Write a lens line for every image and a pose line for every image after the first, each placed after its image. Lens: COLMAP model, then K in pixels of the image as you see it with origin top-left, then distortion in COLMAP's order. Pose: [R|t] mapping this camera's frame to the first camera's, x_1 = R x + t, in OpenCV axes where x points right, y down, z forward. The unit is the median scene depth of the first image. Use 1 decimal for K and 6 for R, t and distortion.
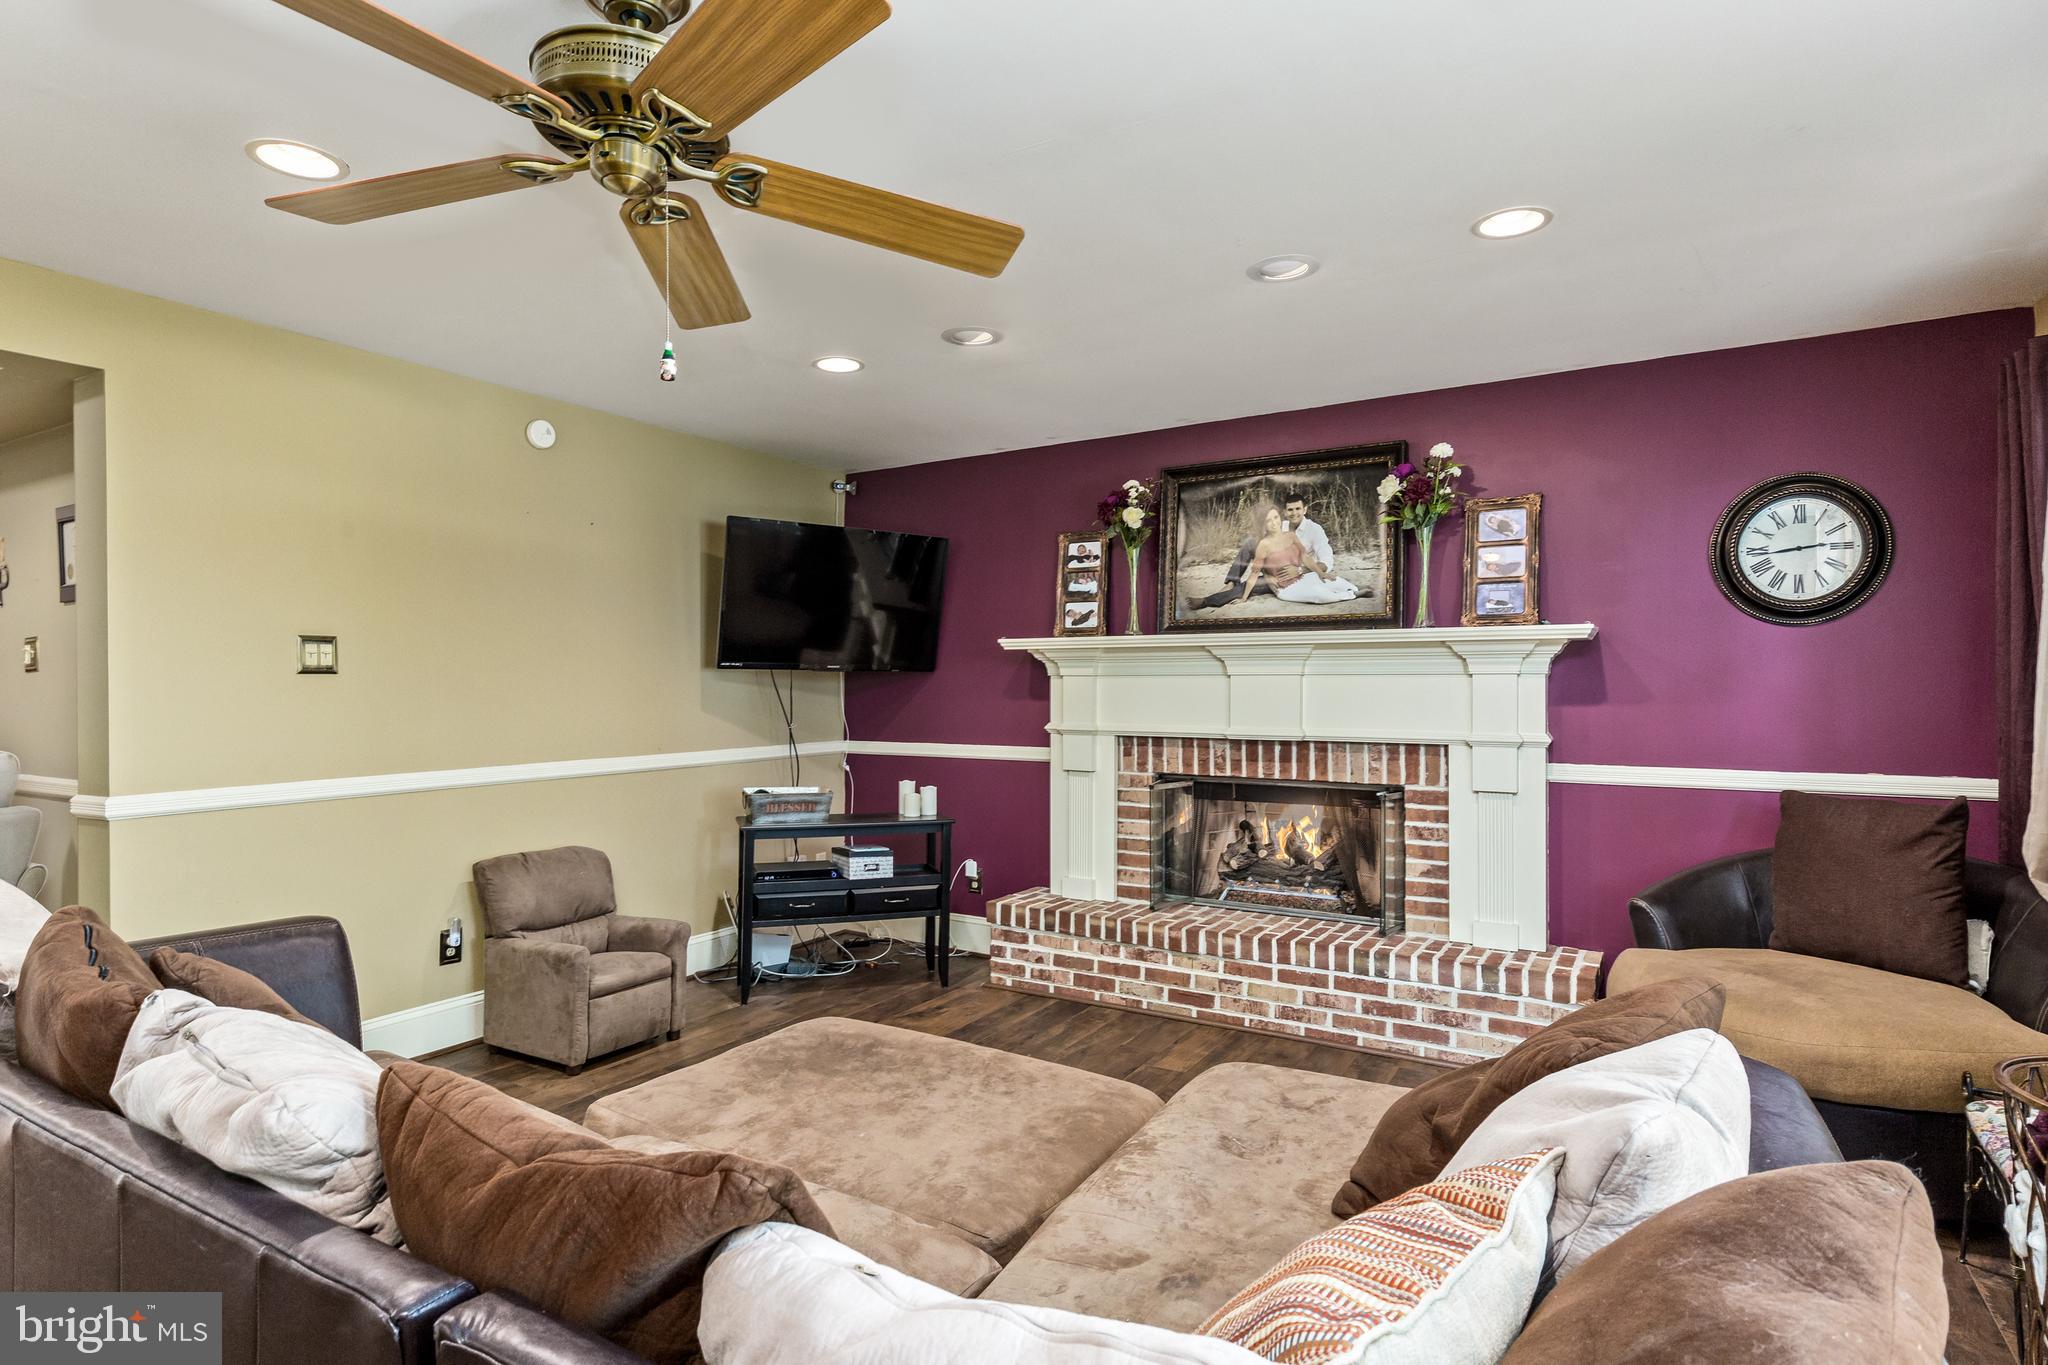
lens RADIAL K [[1054.4, 0, 1013.3], [0, 1054.4, 681.0], [0, 0, 1]] dist [-0.001013, -0.000336]
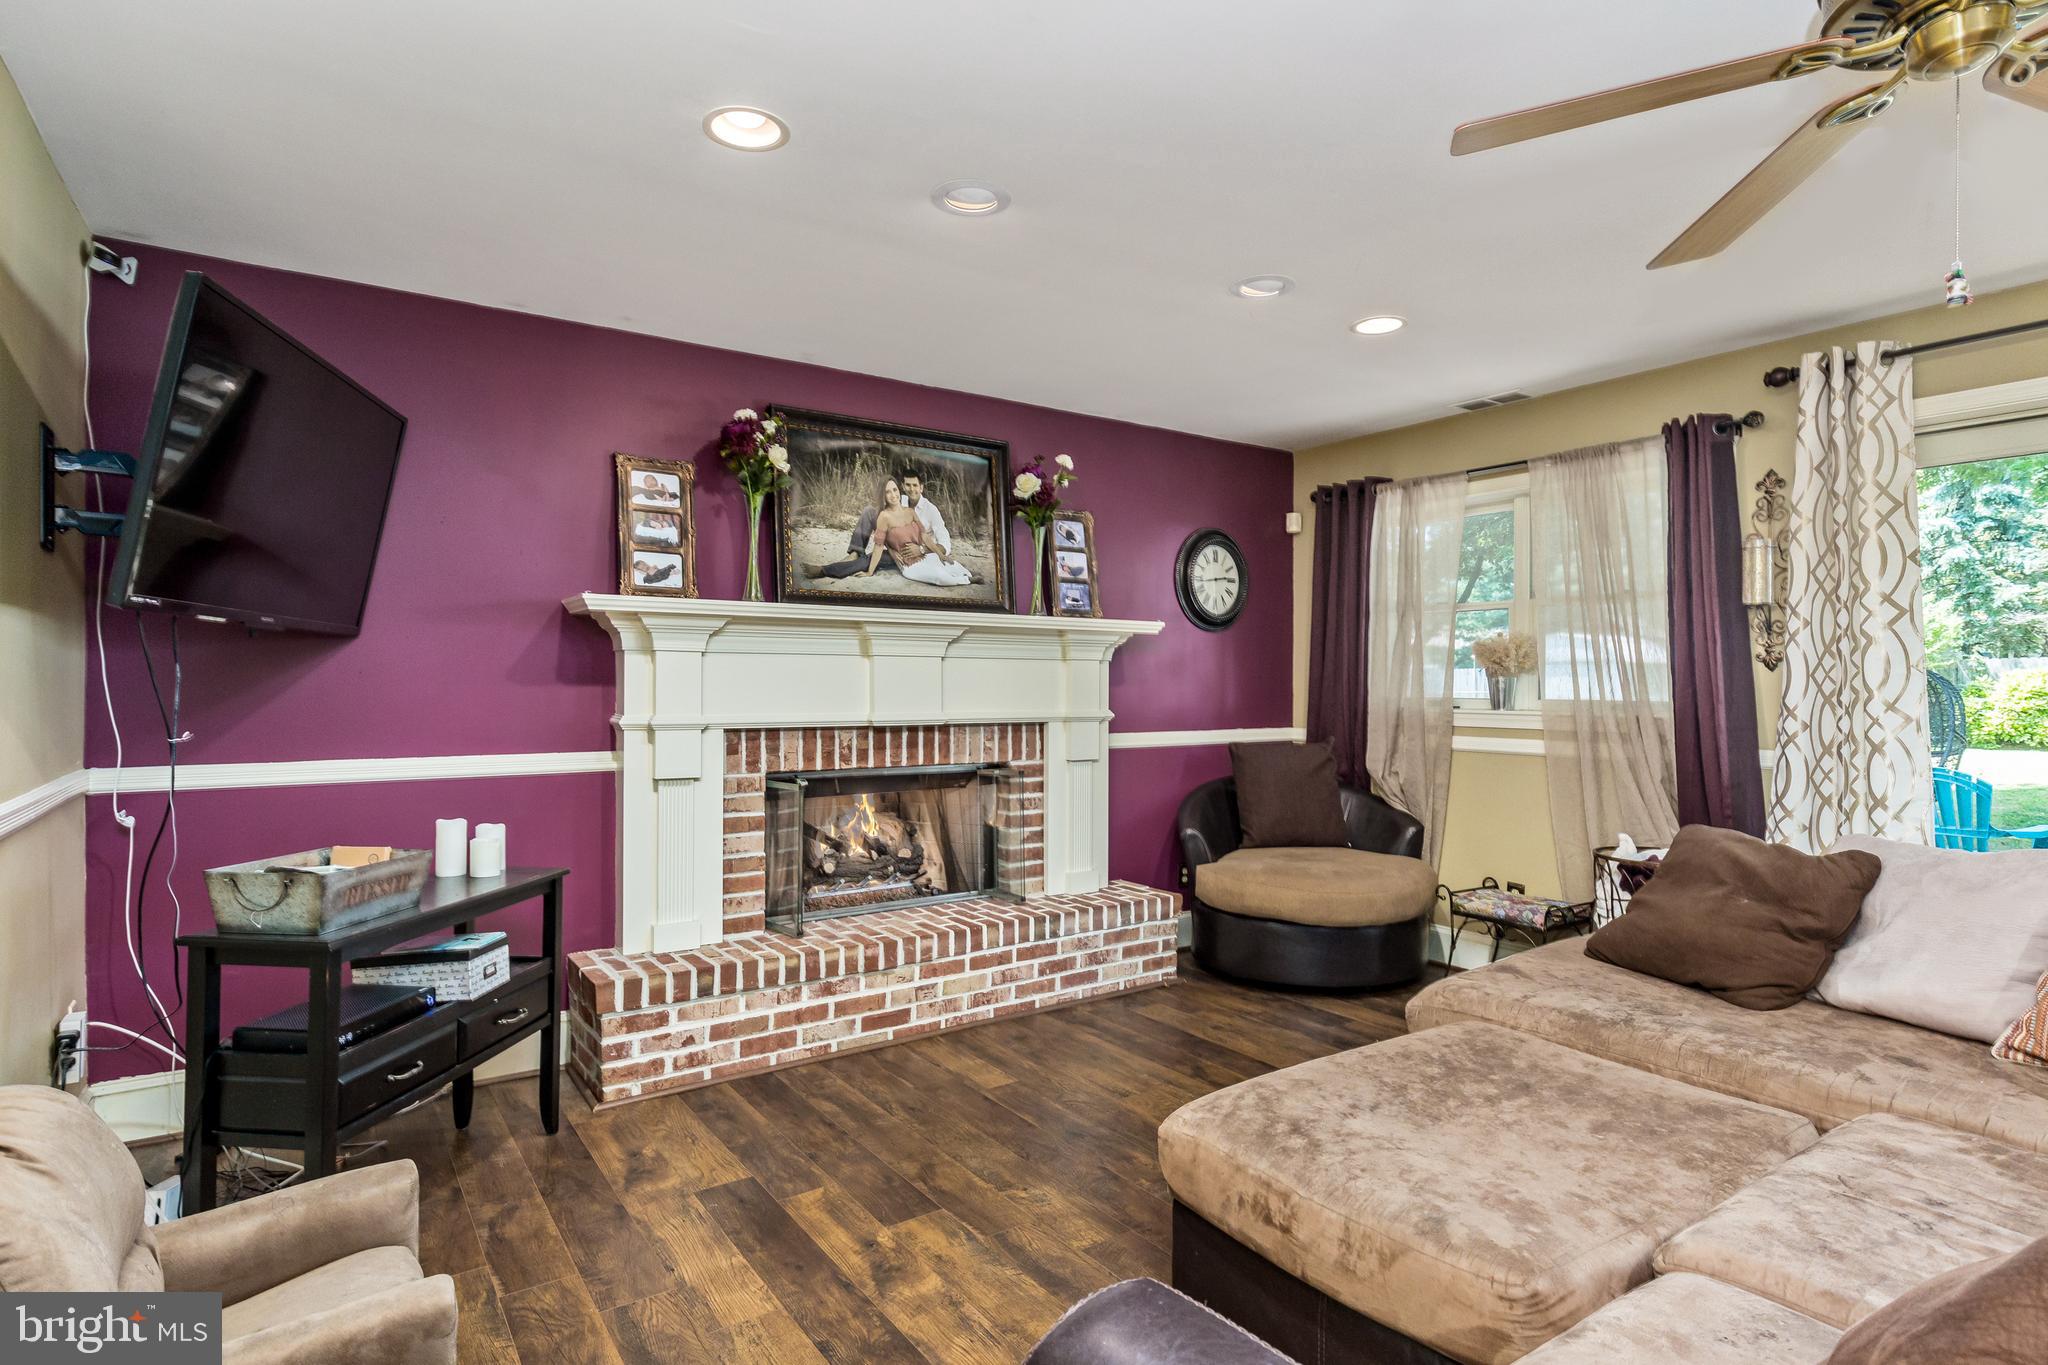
lens RADIAL K [[1054.4, 0, 1013.3], [0, 1054.4, 681.0], [0, 0, 1]] dist [-0.001013, -0.000336]
pose [[0.400041, 0.004527, 0.916486, -0.583513], [-0.006921, 0.999974, -0.001918, 0.017323], [-0.916471, -0.005576, 0.400062, 0.534652]]
